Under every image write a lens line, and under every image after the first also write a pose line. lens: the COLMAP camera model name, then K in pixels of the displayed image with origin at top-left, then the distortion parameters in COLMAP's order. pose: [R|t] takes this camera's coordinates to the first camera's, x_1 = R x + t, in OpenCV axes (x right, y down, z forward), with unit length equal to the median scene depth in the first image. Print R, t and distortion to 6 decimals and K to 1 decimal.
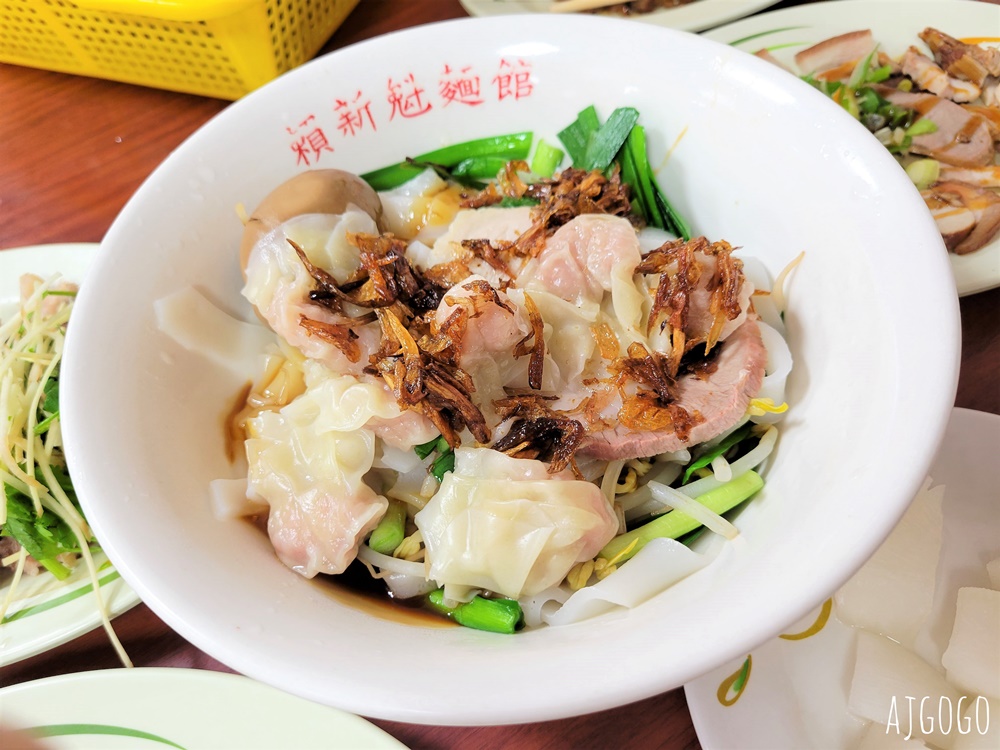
lens RADIAL K [[784.4, 0, 500.0], [0, 784.4, 375.0], [0, 0, 1]] dist [-0.001795, -0.003835]
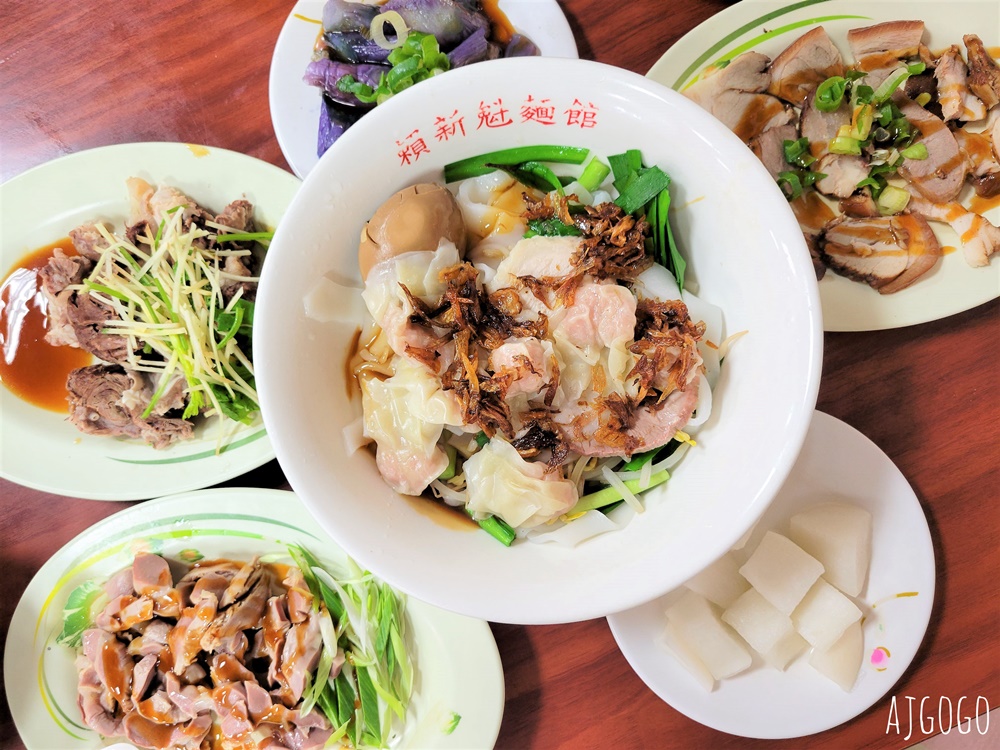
lens RADIAL K [[784.4, 0, 500.0], [0, 784.4, 375.0], [0, 0, 1]] dist [-0.001795, -0.003835]
pose [[0.986550, 0.156174, 0.048254, -0.132961], [-0.158360, 0.840023, 0.518925, -0.827103], [0.040509, -0.519587, 0.853457, -0.325259]]
